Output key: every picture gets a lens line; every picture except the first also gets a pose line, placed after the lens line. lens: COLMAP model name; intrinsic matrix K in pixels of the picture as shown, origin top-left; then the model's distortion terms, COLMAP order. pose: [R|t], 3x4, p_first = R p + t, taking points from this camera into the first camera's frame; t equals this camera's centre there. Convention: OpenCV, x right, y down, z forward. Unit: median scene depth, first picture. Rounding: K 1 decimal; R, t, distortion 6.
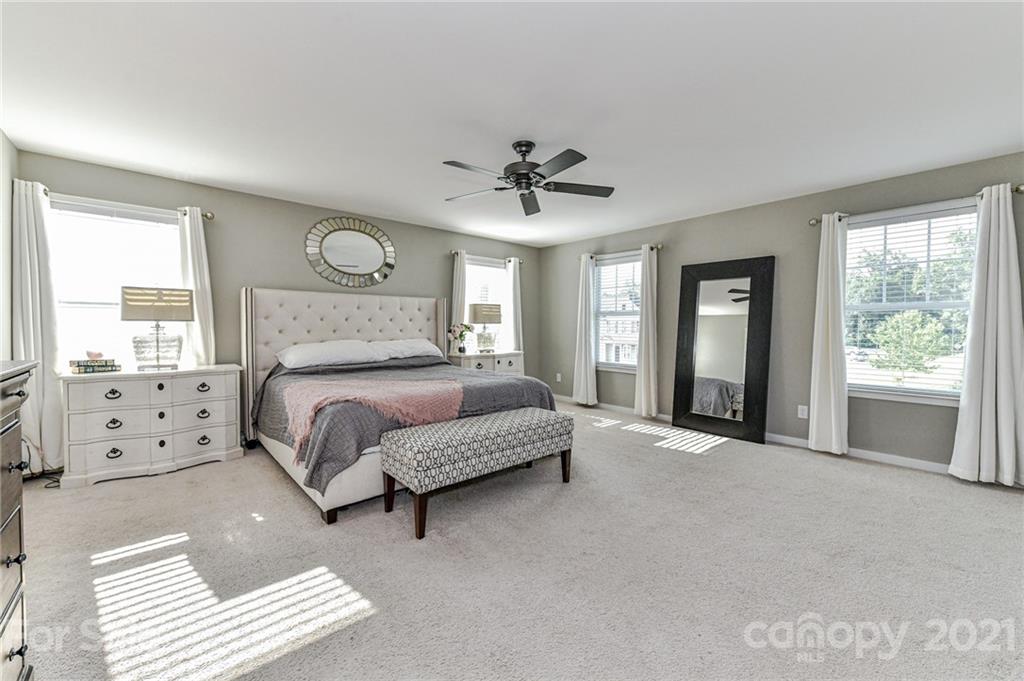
lens RADIAL K [[405.2, 0, 505.3], [0, 405.2, 341.9], [0, 0, 1]] dist [0.000580, -0.000778]
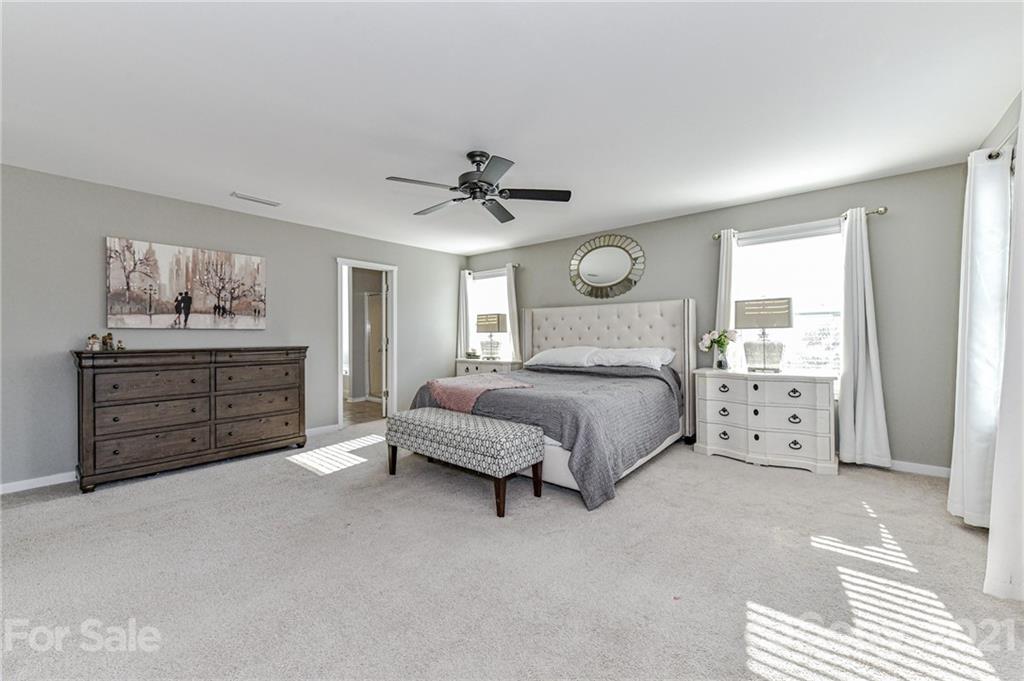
lens RADIAL K [[405.2, 0, 505.3], [0, 405.2, 337.3], [0, 0, 1]] dist [0.000580, -0.000778]
pose [[0.136865, 0.001398, -0.990589, 0.606368], [-0.027774, 0.999611, -0.002427, -0.018358], [0.990200, 0.027845, 0.136851, 0.535131]]
